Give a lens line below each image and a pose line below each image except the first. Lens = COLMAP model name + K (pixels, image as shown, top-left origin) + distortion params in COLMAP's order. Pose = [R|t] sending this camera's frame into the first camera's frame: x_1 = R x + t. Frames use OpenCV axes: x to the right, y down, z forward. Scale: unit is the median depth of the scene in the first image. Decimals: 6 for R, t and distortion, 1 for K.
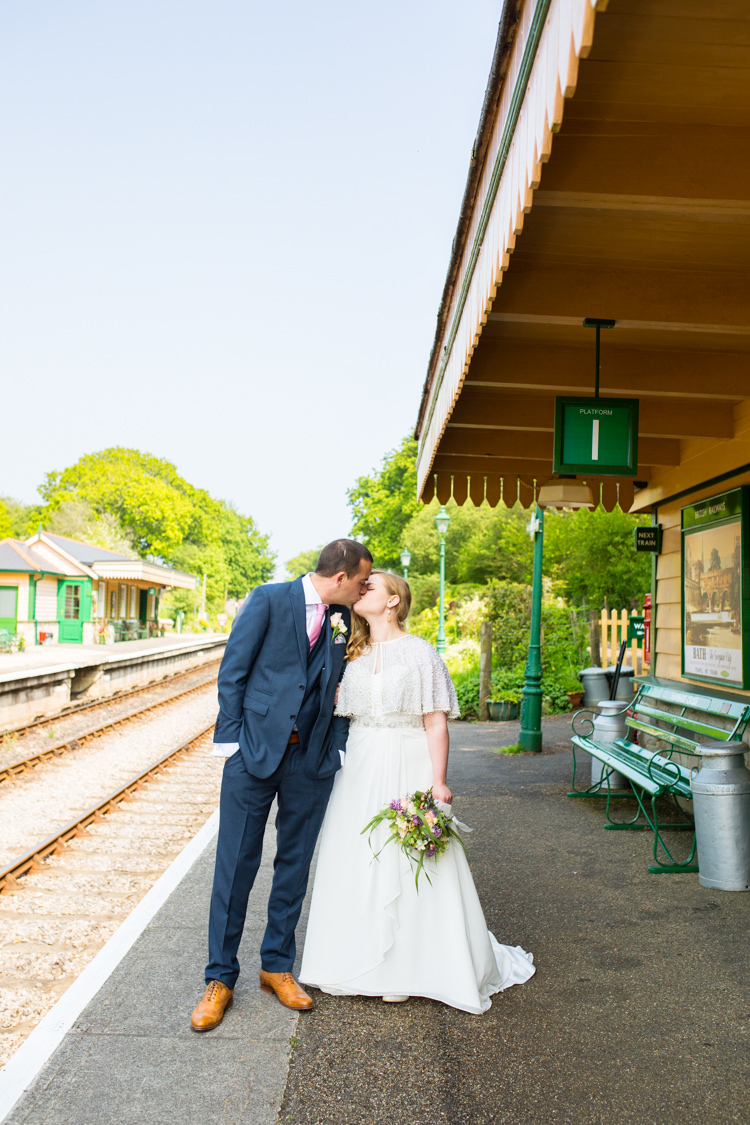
lens RADIAL K [[1164.8, 0, 375.0], [0, 1164.8, 562.5], [0, 0, 1]] dist [-0.028407, 0.004532]
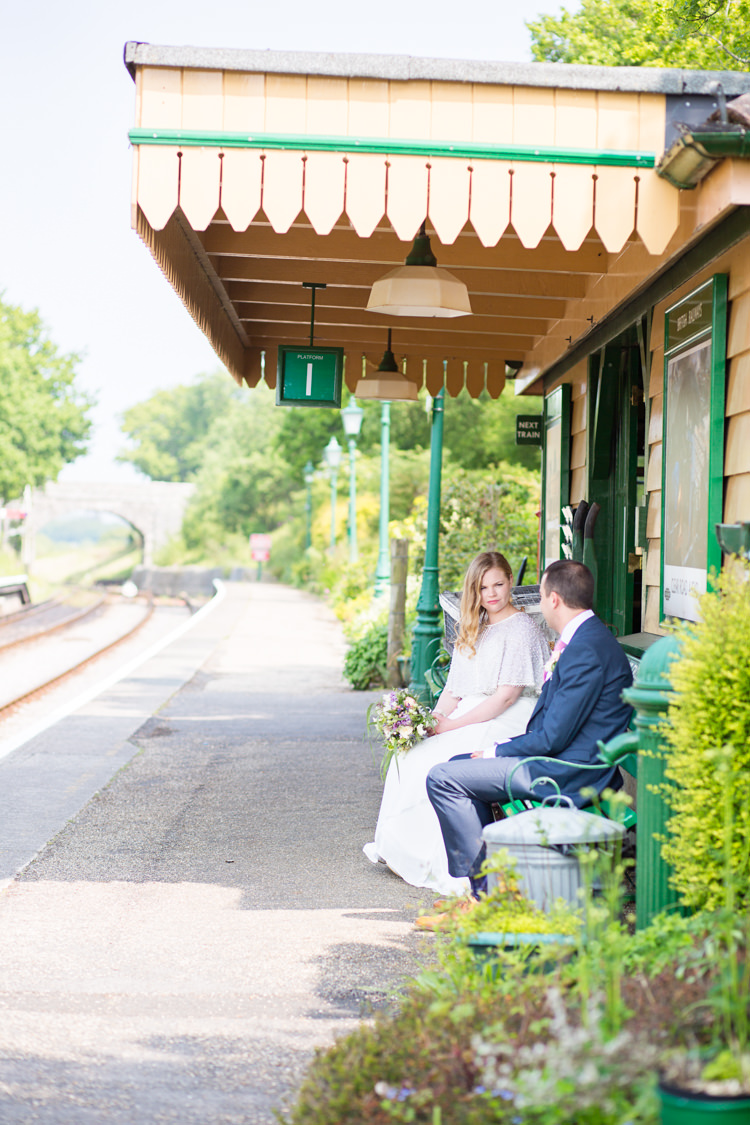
lens RADIAL K [[2766.0, 0, 375.0], [0, 2766.0, 562.5], [0, 0, 1]] dist [-0.029188, -0.034725]
pose [[0.999874, 0.001254, 0.015796, 0.057655], [-0.002100, 0.998558, 0.053644, -0.018387], [-0.015705, -0.053670, 0.998435, -0.544942]]
